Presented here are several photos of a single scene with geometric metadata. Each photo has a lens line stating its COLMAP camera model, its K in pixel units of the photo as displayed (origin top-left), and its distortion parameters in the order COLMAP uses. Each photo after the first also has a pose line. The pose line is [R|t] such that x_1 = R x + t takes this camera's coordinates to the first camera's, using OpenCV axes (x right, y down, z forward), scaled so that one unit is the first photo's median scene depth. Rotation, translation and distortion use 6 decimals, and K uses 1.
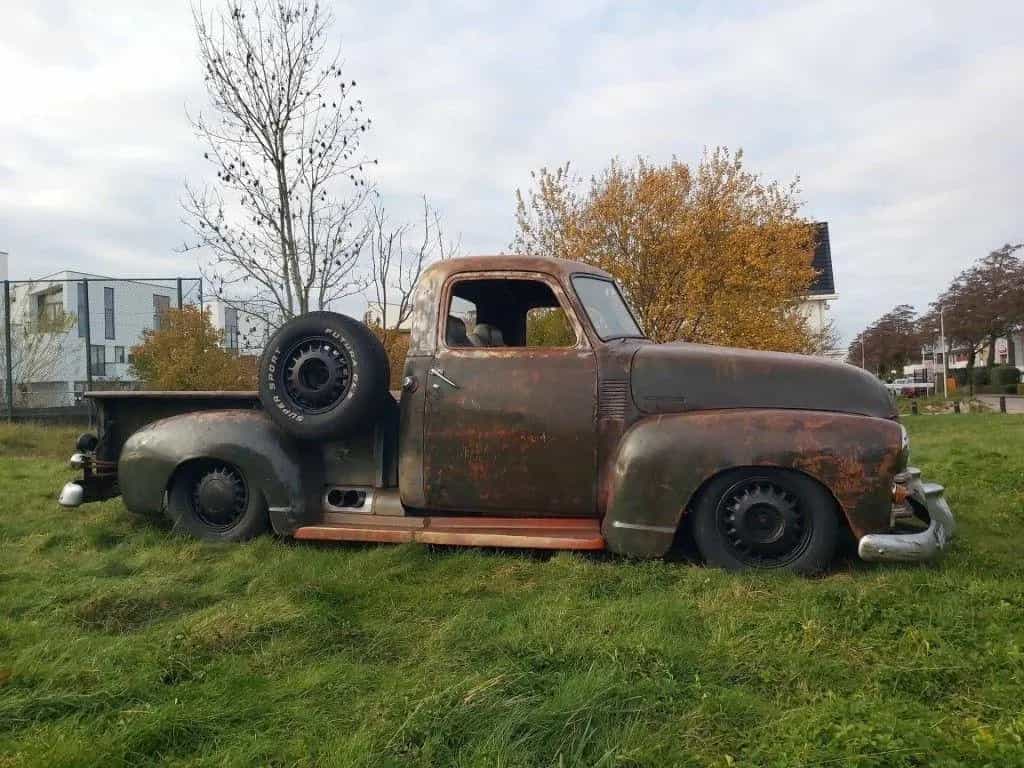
lens RADIAL K [[774.1, 0, 501.6], [0, 774.1, 378.6], [0, 0, 1]] dist [0.069622, -0.126000]
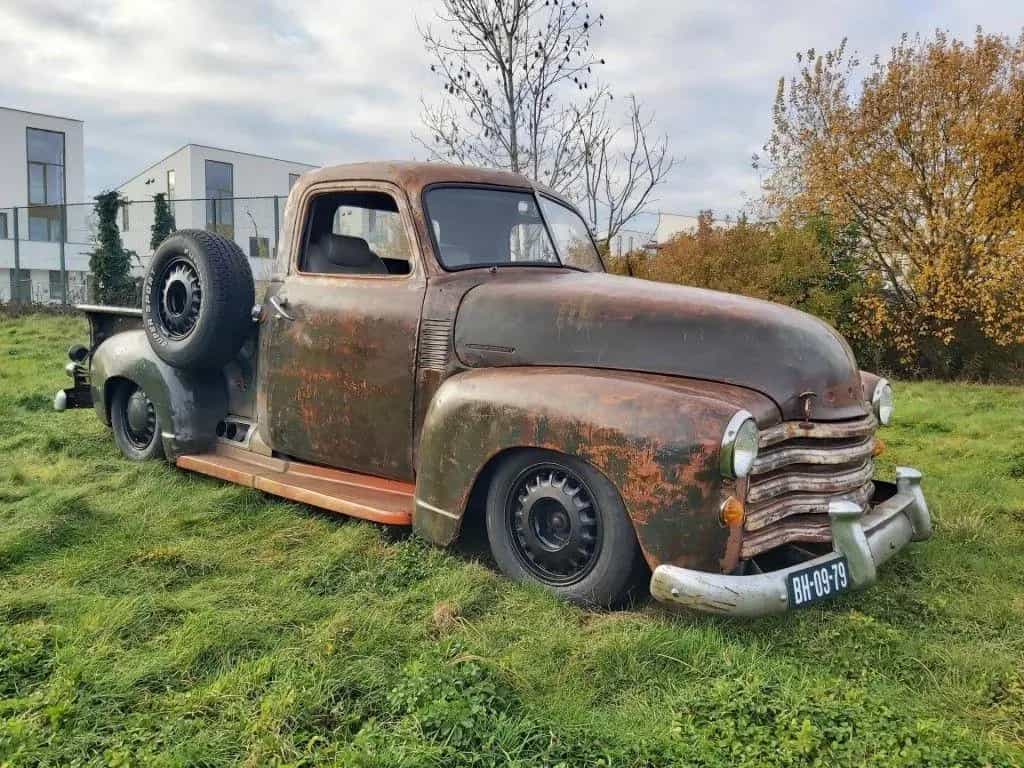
lens RADIAL K [[789.6, 0, 513.2], [0, 789.6, 369.0], [0, 0, 1]] dist [0.063258, -0.125906]
pose [[0.923024, 0.071550, -0.378031, 0.494757], [-0.035345, 0.994170, 0.101867, -0.031682], [0.383116, -0.080664, 0.920172, 0.264808]]
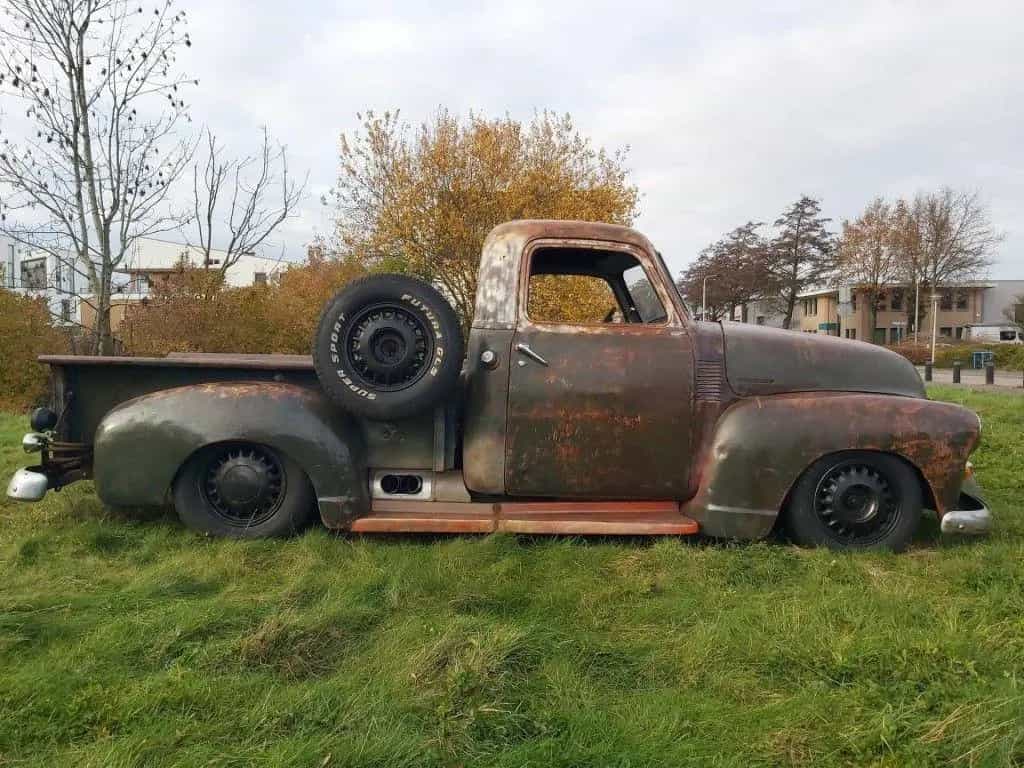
lens RADIAL K [[774.1, 0, 501.6], [0, 774.1, 378.6], [0, 0, 1]] dist [0.069622, -0.126000]
pose [[0.957765, 0.012895, 0.287262, -0.363759], [-0.031143, 0.997769, 0.059045, -0.024335], [-0.285859, -0.065497, 0.956031, 0.127779]]
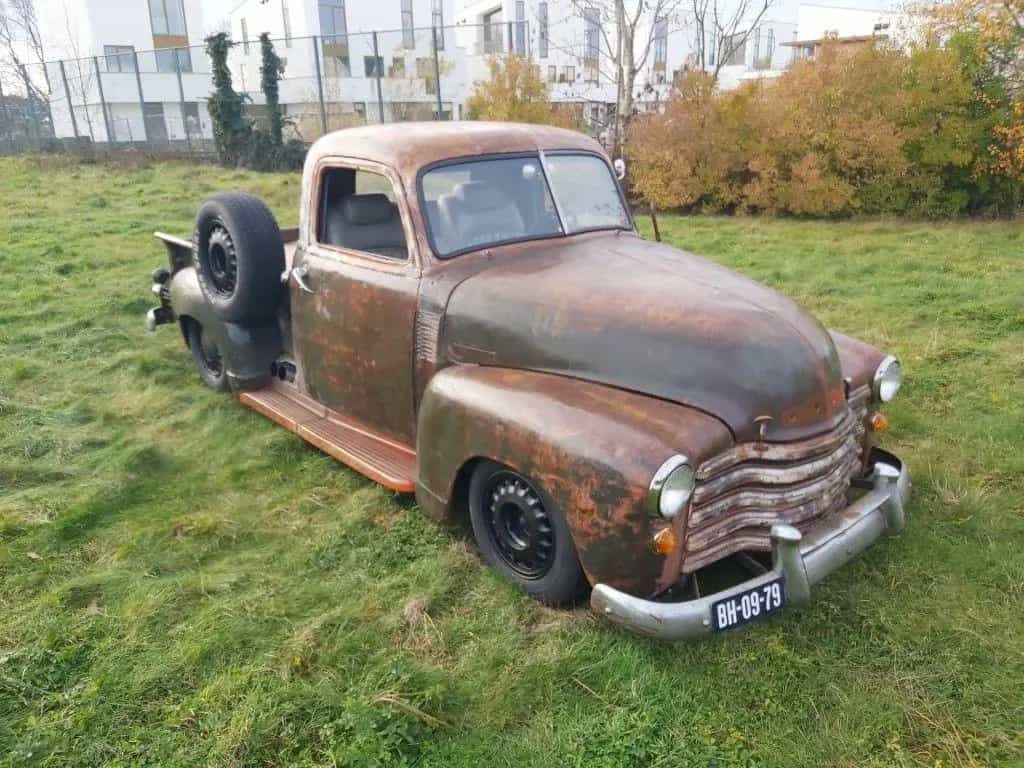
lens RADIAL K [[778.4, 0, 511.6], [0, 778.4, 366.3], [0, 0, 1]] dist [0.082363, -0.128438]
pose [[0.853210, 0.170863, -0.492787, 0.607968], [0.003294, 0.943035, 0.332679, -0.211702], [0.521558, -0.285468, 0.804043, 0.331167]]
